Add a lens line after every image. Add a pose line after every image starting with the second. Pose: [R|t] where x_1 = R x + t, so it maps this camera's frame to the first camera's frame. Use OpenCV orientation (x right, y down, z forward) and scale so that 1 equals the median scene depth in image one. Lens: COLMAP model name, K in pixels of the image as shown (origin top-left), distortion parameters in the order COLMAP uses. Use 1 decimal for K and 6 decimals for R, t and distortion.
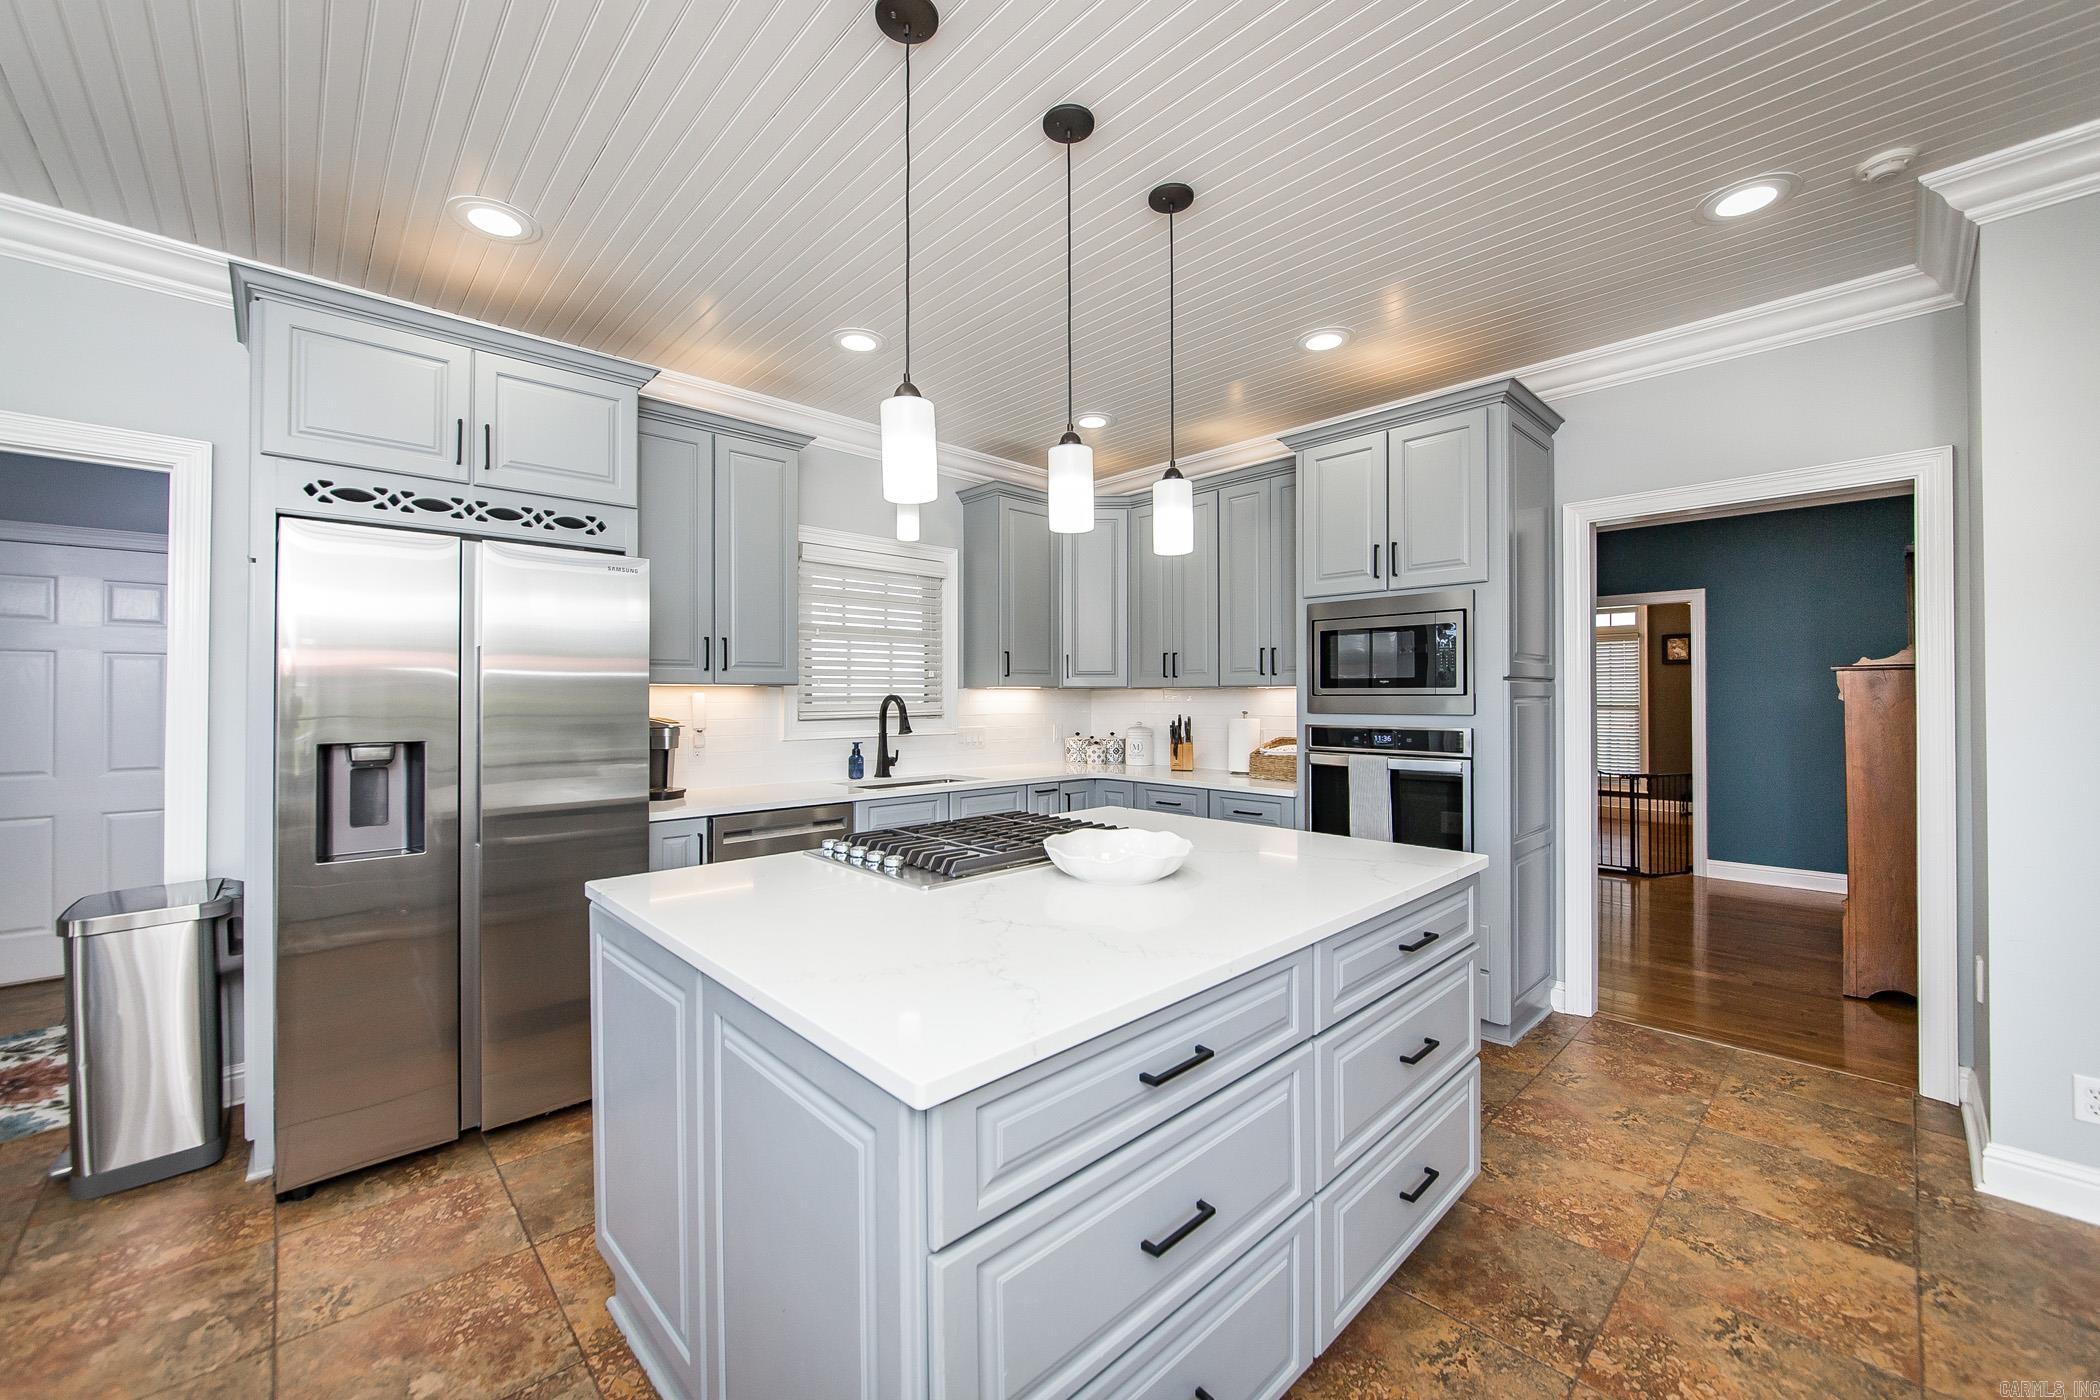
lens RADIAL K [[819.0, 0, 1060.7], [0, 819.0, 699.2], [0, 0, 1]] dist [0.000311, -0.000351]
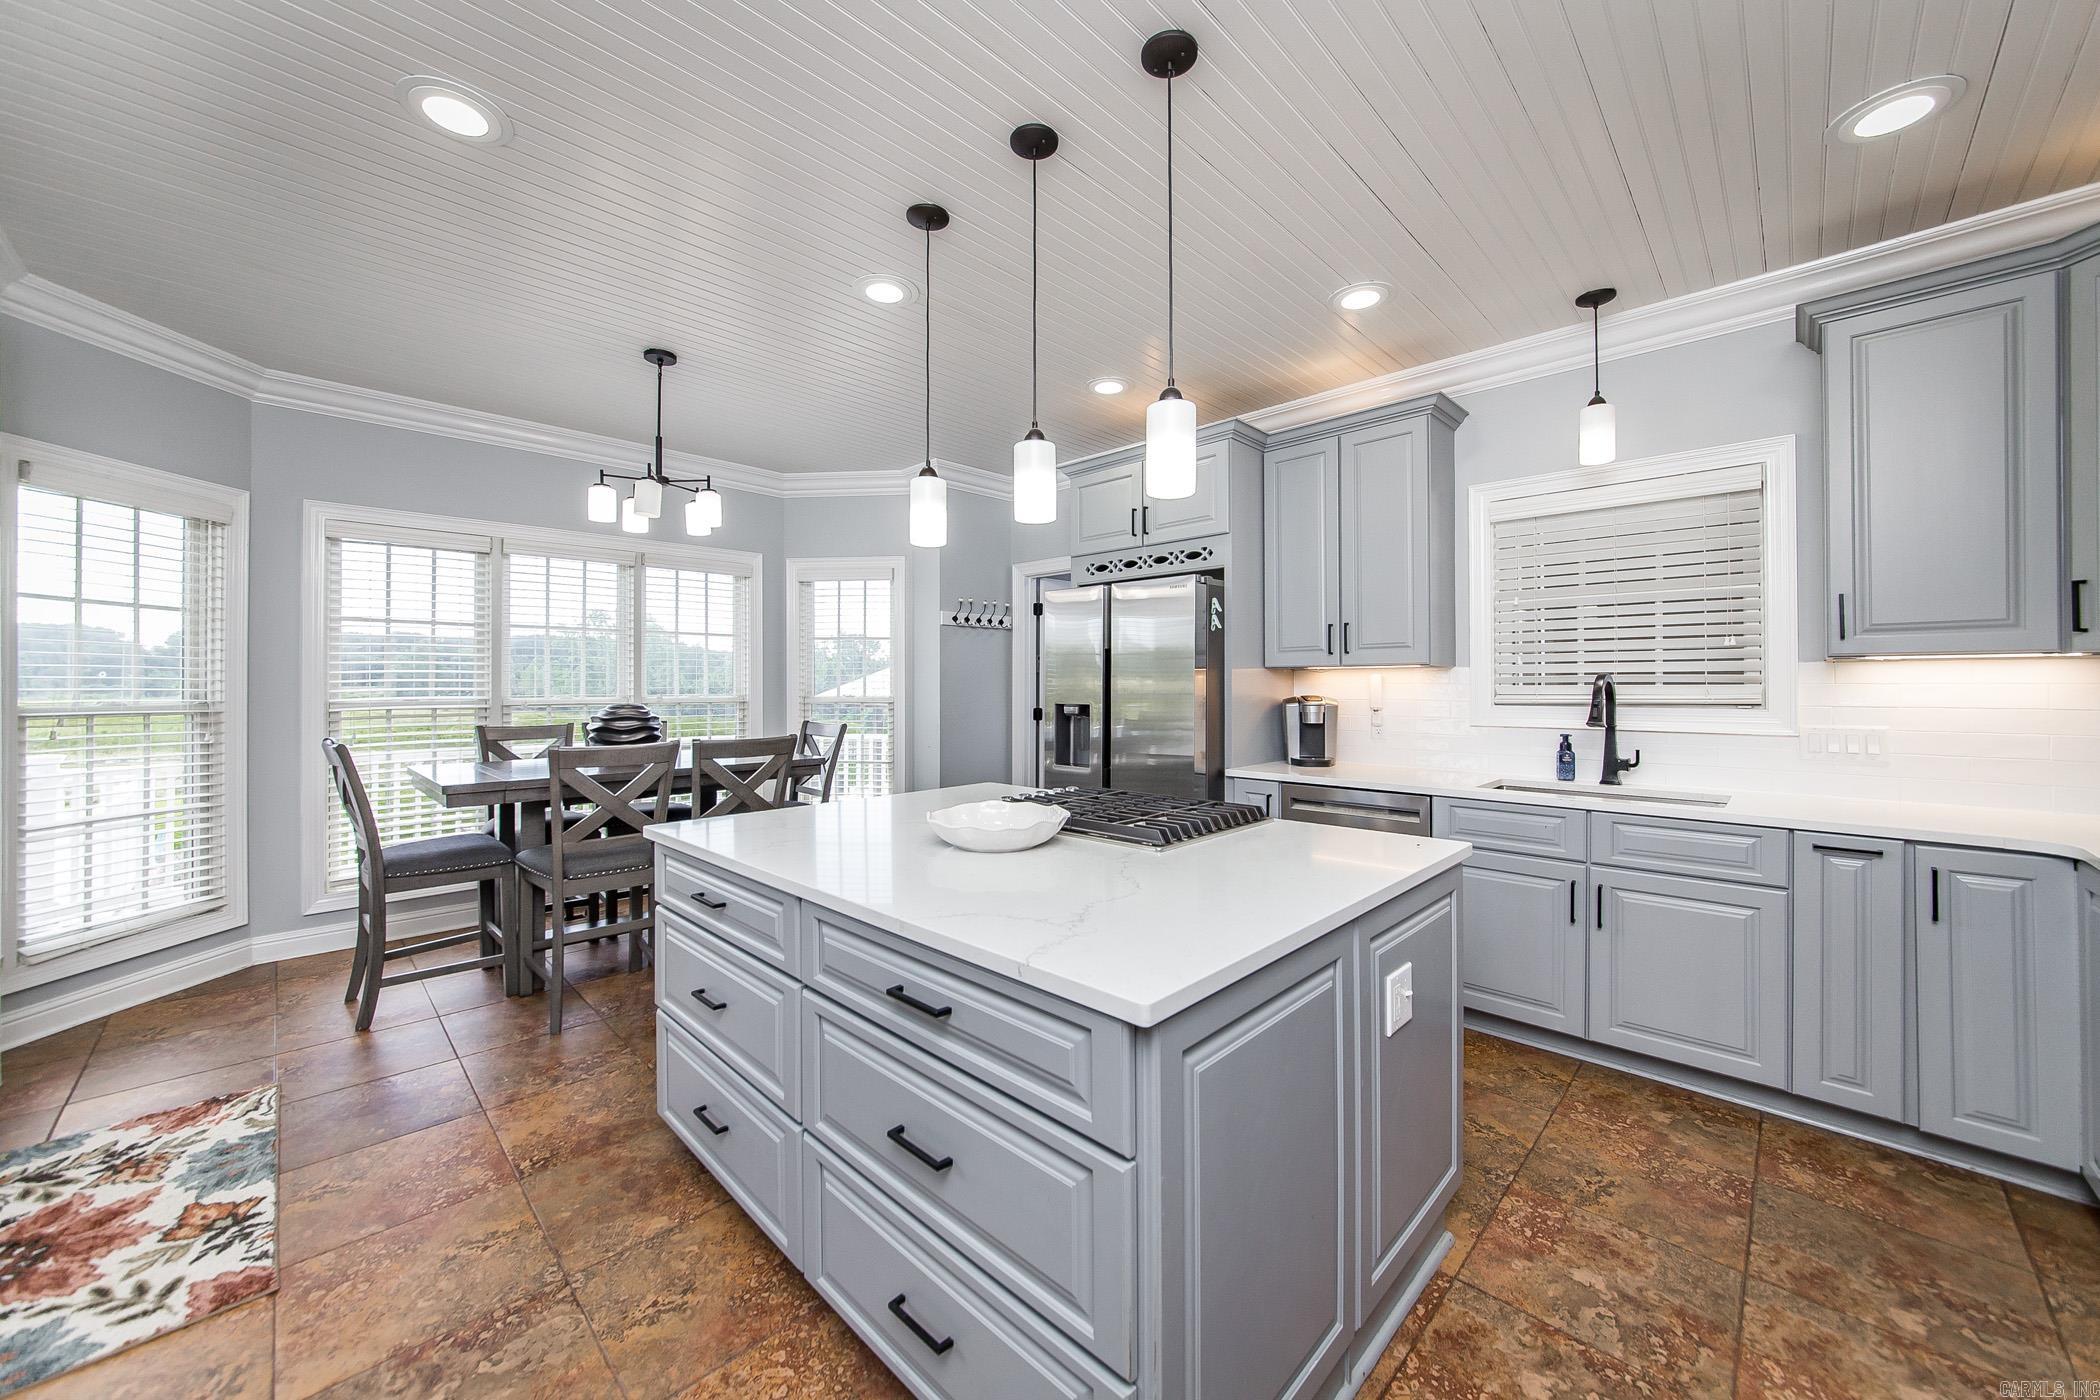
lens RADIAL K [[765.6, 0, 1030.9], [0, 765.6, 691.2], [0, 0, 1]] dist [-0.002371, 0.000108]
pose [[0.028944, 0.014079, -0.999482, 0.714158], [-0.000477, 0.999901, 0.014071, 0.000364], [0.999581, 0.000069, 0.028948, 0.679449]]
